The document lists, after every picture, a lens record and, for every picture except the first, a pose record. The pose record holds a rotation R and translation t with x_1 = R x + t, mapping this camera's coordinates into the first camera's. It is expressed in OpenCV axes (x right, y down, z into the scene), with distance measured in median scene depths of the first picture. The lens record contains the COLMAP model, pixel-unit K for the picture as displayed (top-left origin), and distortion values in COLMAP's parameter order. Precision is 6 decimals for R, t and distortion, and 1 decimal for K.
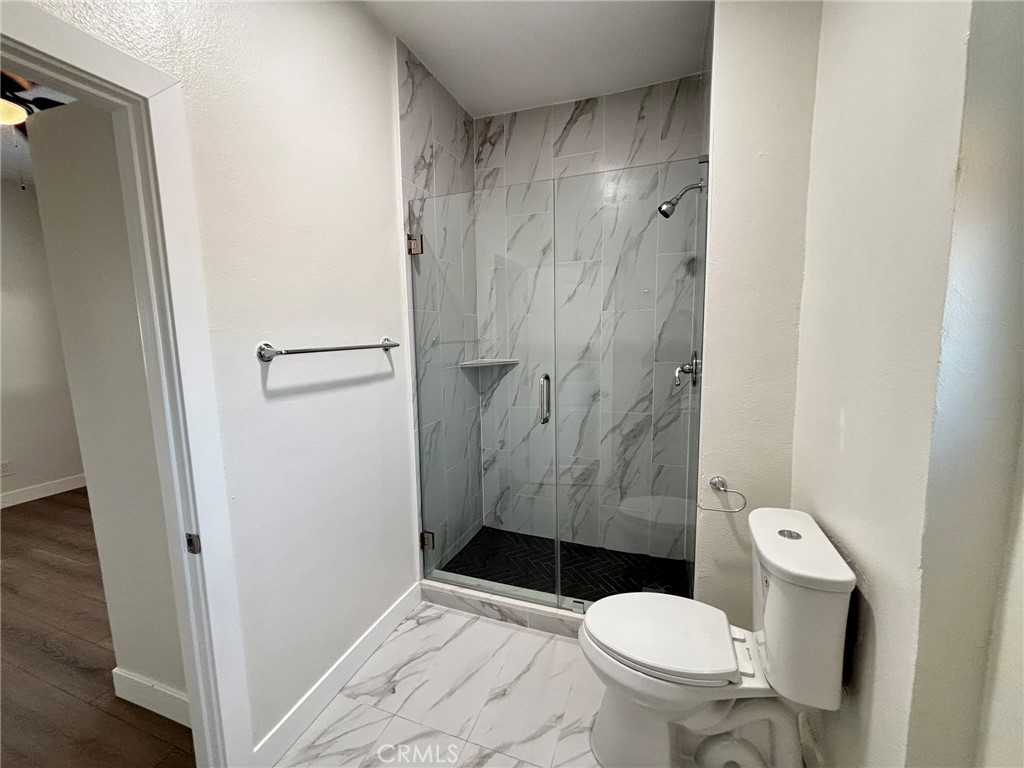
lens RADIAL K [[415.0, 0, 510.1], [0, 415.0, 383.1], [0, 0, 1]] dist [0.004121, -0.000881]
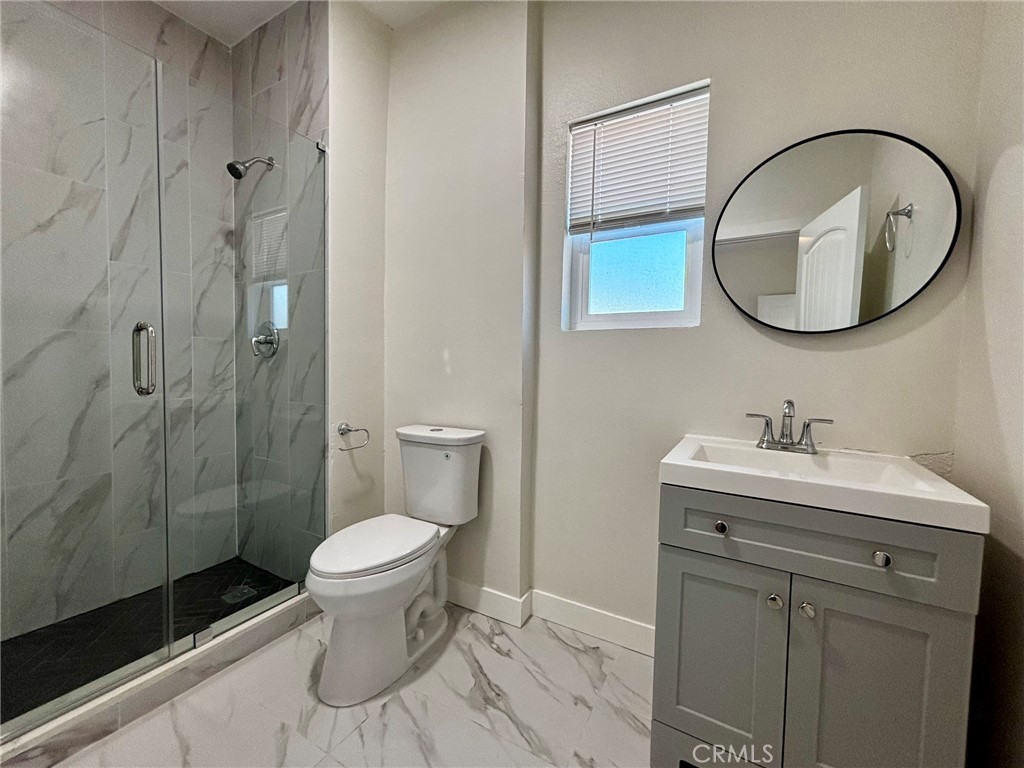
lens RADIAL K [[415.0, 0, 506.7], [0, 415.0, 383.7], [0, 0, 1]] dist [0.004121, -0.000881]
pose [[0.175829, -0.019879, 0.984220, -0.377648], [0.095379, 0.995436, 0.003067, 0.103658], [-0.979789, 0.093335, 0.176923, 0.223444]]
